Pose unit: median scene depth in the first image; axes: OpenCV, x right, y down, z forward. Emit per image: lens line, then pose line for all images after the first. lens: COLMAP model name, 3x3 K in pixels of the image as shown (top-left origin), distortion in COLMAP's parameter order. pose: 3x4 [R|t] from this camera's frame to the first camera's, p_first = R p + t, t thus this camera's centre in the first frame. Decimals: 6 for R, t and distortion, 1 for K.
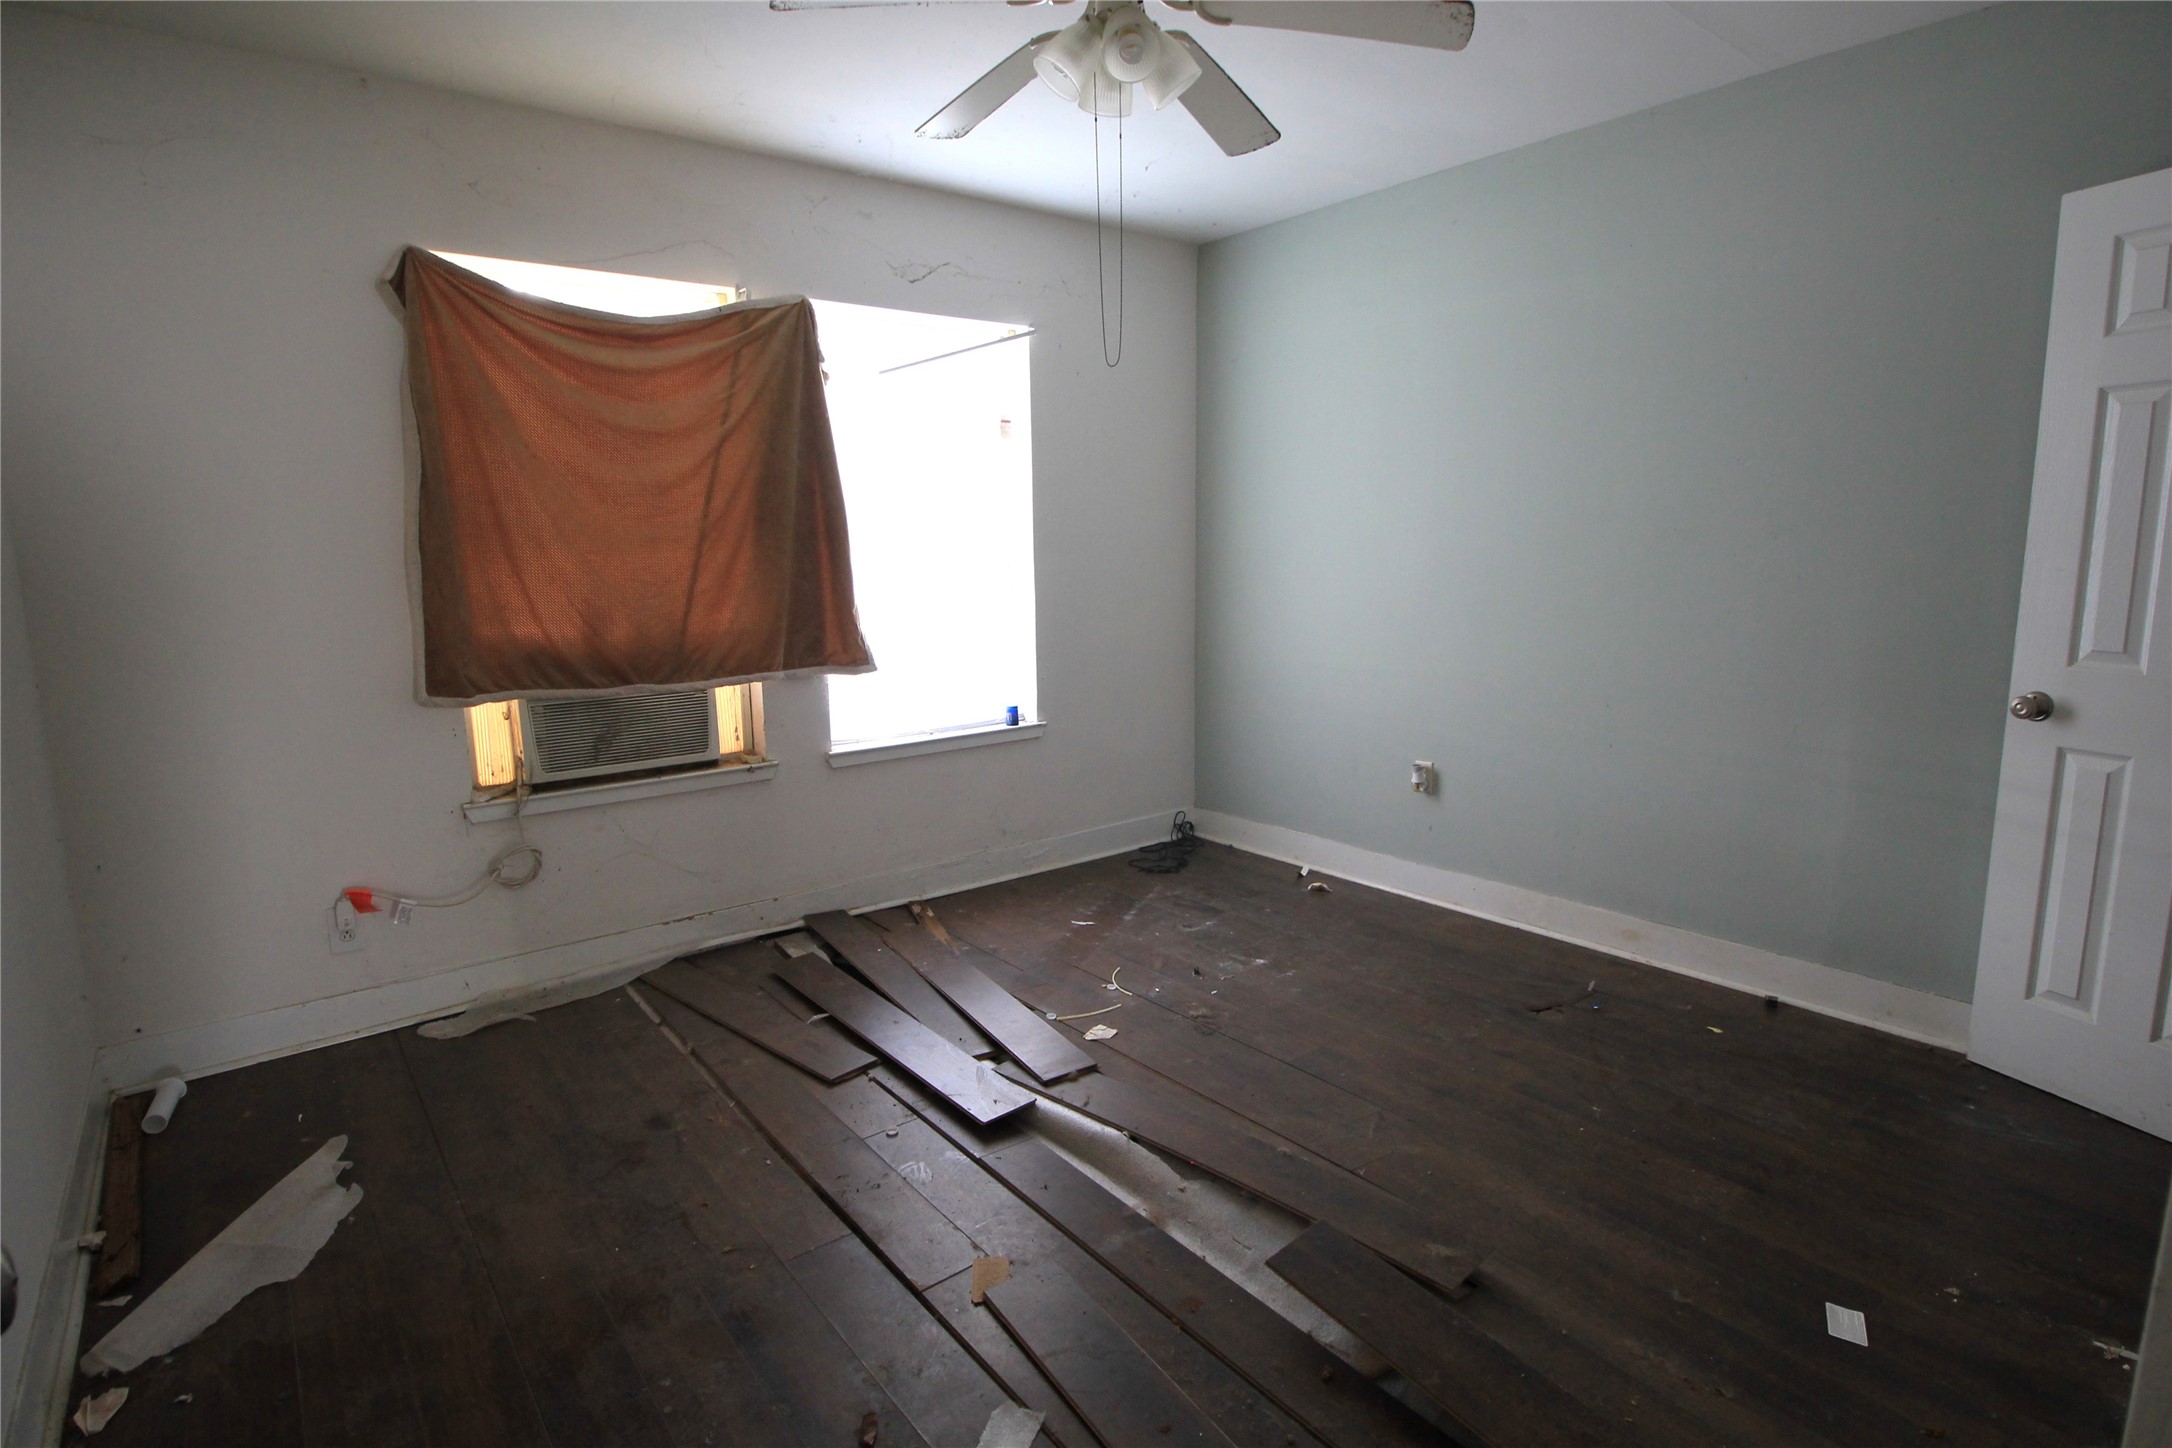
lens RADIAL K [[1110.8, 0, 1086.0], [0, 1110.8, 724.0], [0, 0, 1]] dist [-0.003655, -0.001892]
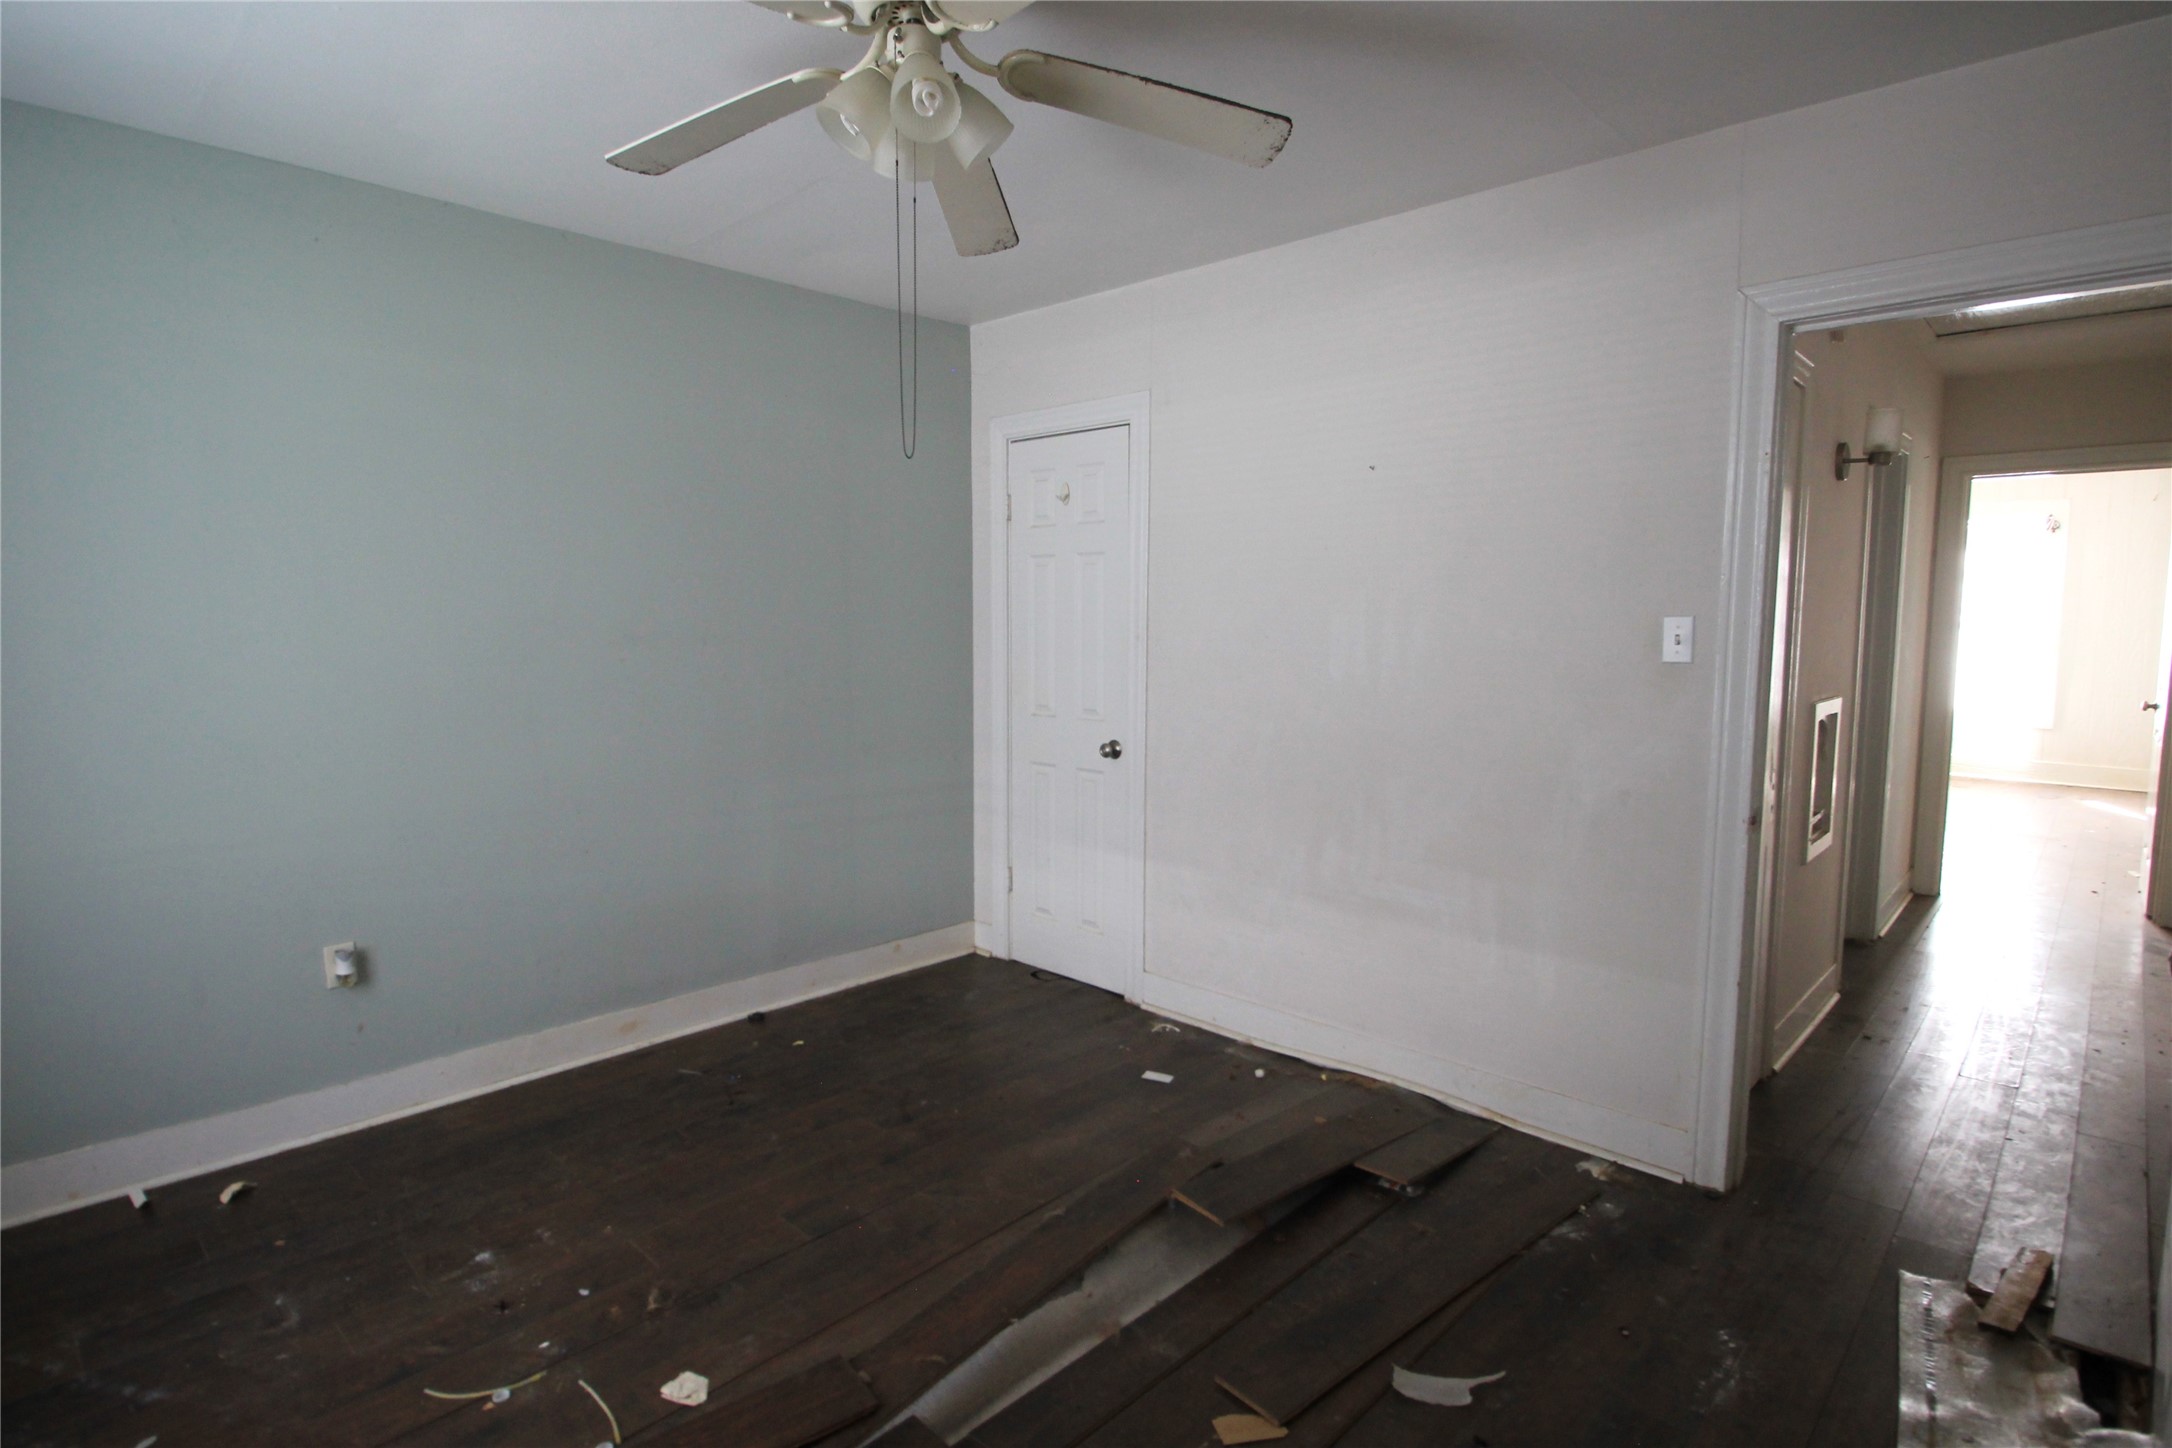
lens RADIAL K [[1110.8, 0, 1086.0], [0, 1110.8, 724.0], [0, 0, 1]] dist [-0.003655, -0.001892]
pose [[-0.151064, -0.084187, 0.984933, -0.587084], [0.154911, 0.982040, 0.107699, -0.136436], [-0.976311, 0.168846, -0.135309, 0.712730]]
